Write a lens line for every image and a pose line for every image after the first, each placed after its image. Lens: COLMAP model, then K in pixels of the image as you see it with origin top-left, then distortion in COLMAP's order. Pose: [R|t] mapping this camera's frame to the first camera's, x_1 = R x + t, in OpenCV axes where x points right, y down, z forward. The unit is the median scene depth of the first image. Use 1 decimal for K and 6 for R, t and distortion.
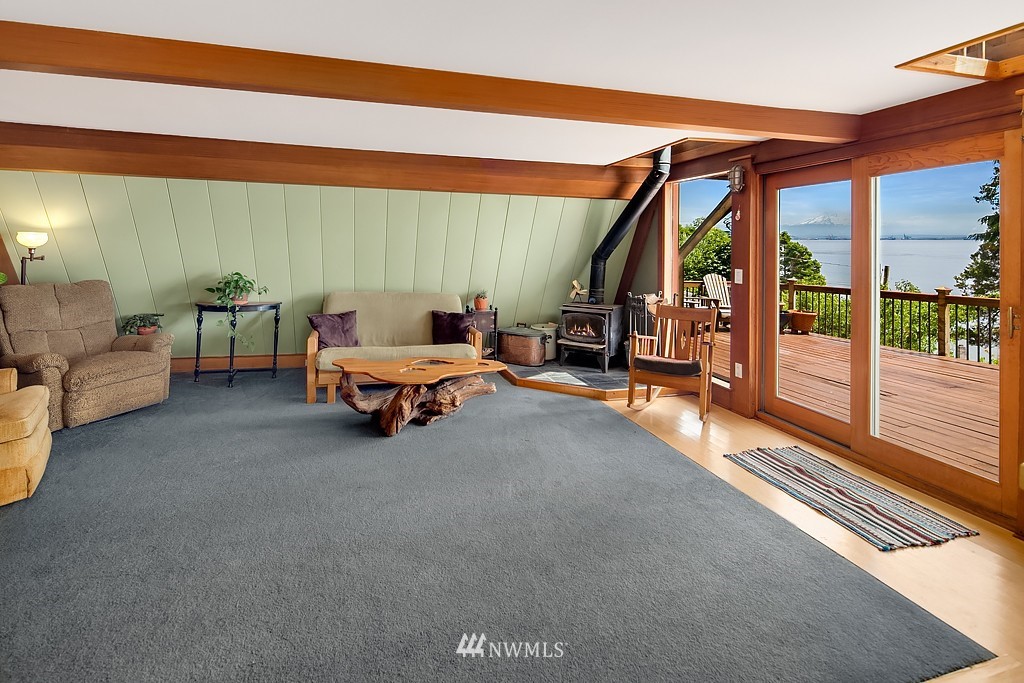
lens RADIAL K [[498.0, 0, 512.2], [0, 498.0, 262.5], [0, 0, 1]] dist [-0.000165, -0.001130]
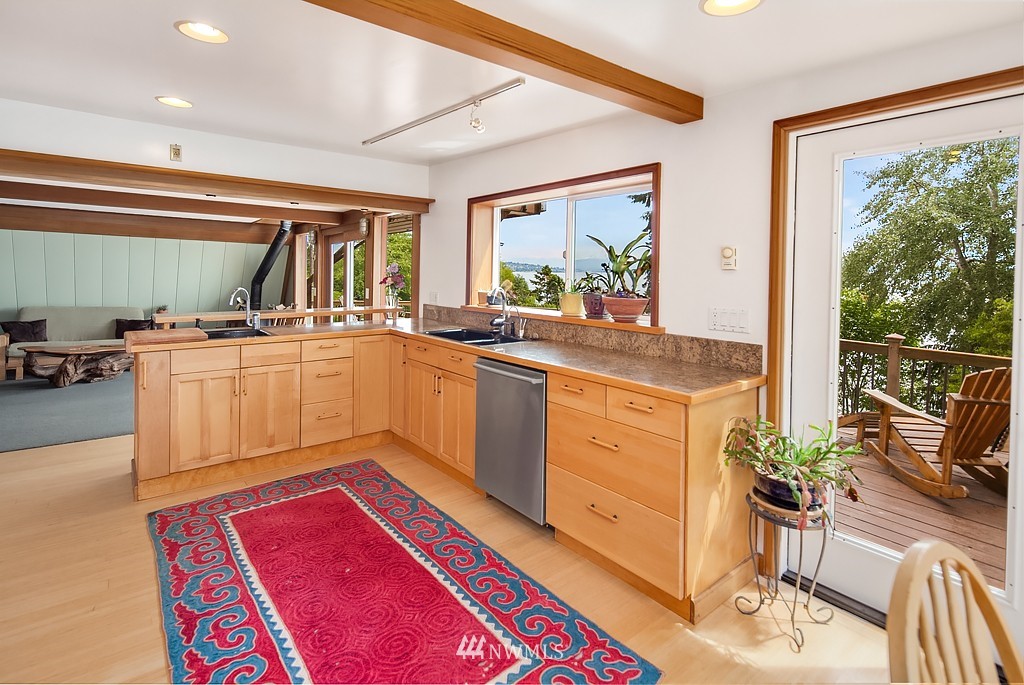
lens RADIAL K [[499.4, 0, 509.4], [0, 499.4, 277.8], [0, 0, 1]] dist [-0.001843, -0.000751]
pose [[0.928627, 0.006070, 0.370964, 0.386485], [0.005153, 0.999559, -0.029255, 0.029696], [-0.370978, 0.029079, 0.928186, -0.808414]]
